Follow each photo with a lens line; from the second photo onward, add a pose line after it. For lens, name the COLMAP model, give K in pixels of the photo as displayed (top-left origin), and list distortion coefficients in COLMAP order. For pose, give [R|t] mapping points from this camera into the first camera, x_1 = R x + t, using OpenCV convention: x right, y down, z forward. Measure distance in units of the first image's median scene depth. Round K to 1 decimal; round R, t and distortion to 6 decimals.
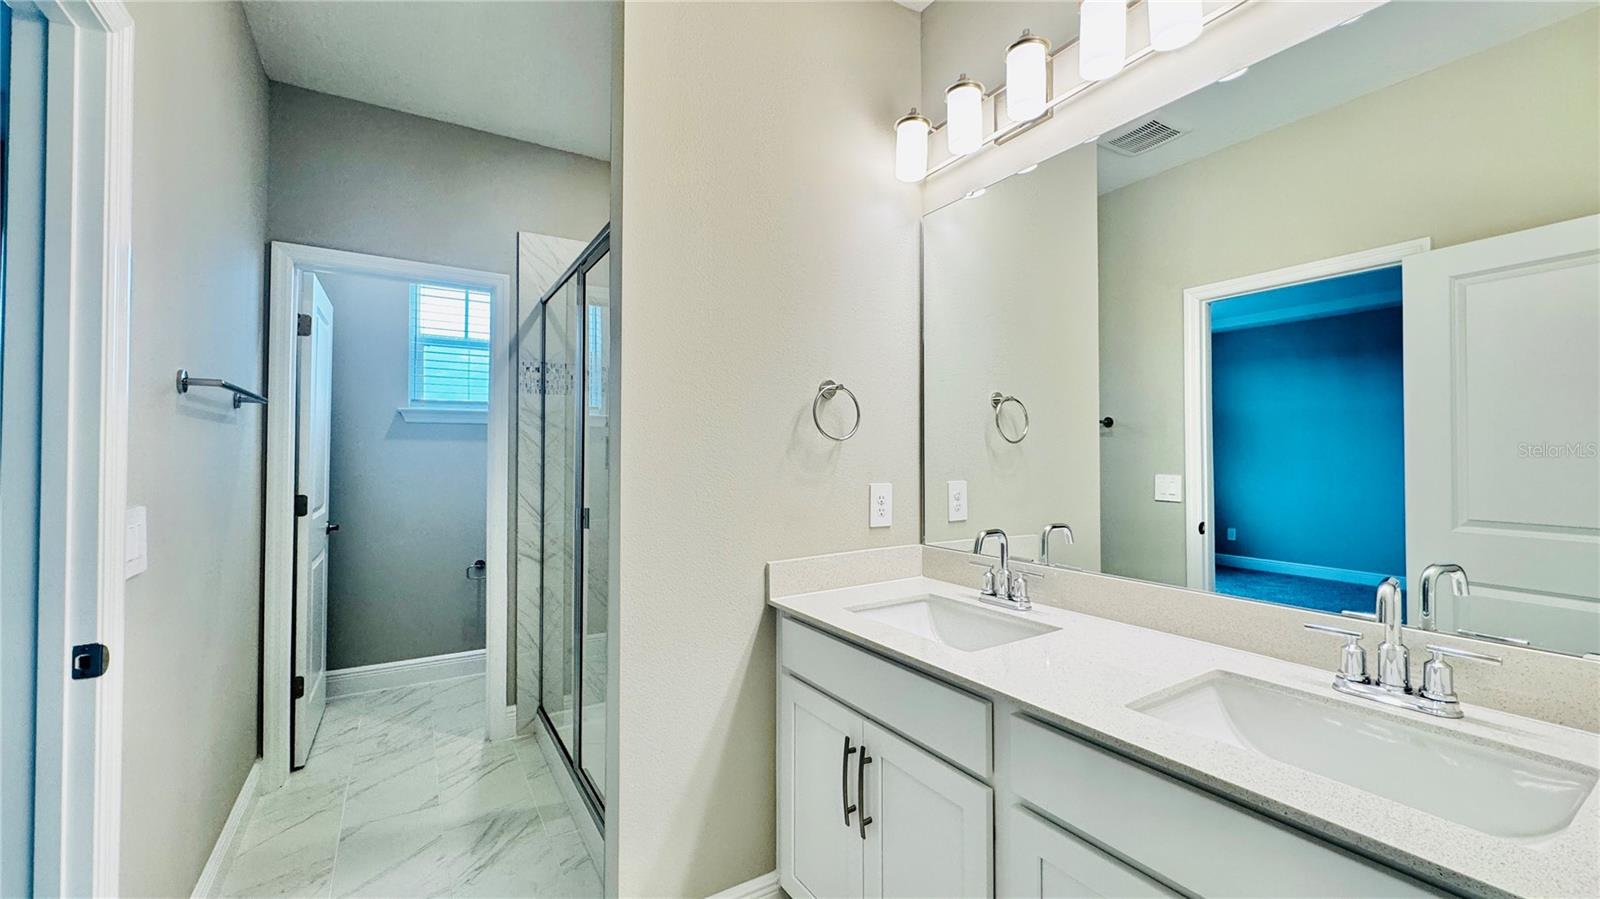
lens RADIAL K [[615.6, 0, 806.5], [0, 615.6, 442.9], [0, 0, 1]] dist [-0.000218, -0.000039]
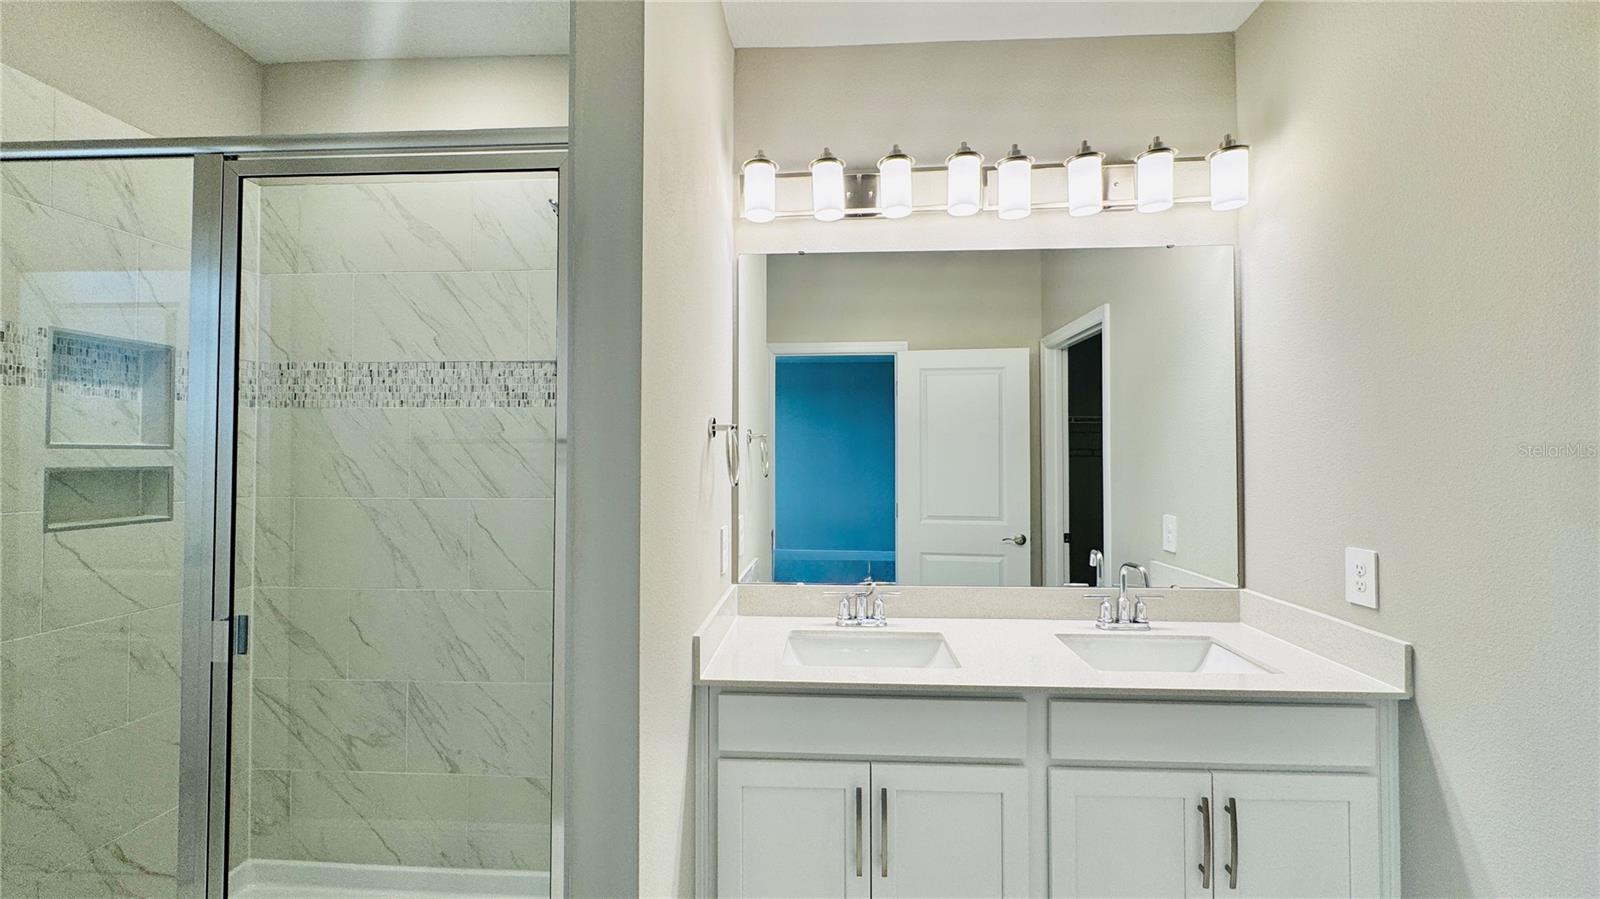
lens RADIAL K [[615.6, 0, 806.5], [0, 615.6, 442.9], [0, 0, 1]] dist [-0.000218, -0.000039]
pose [[0.570654, 0.020311, 0.820939, -0.702833], [-0.025830, 0.999643, -0.006777, -0.072078], [-0.820784, -0.017337, 0.570976, 0.417230]]
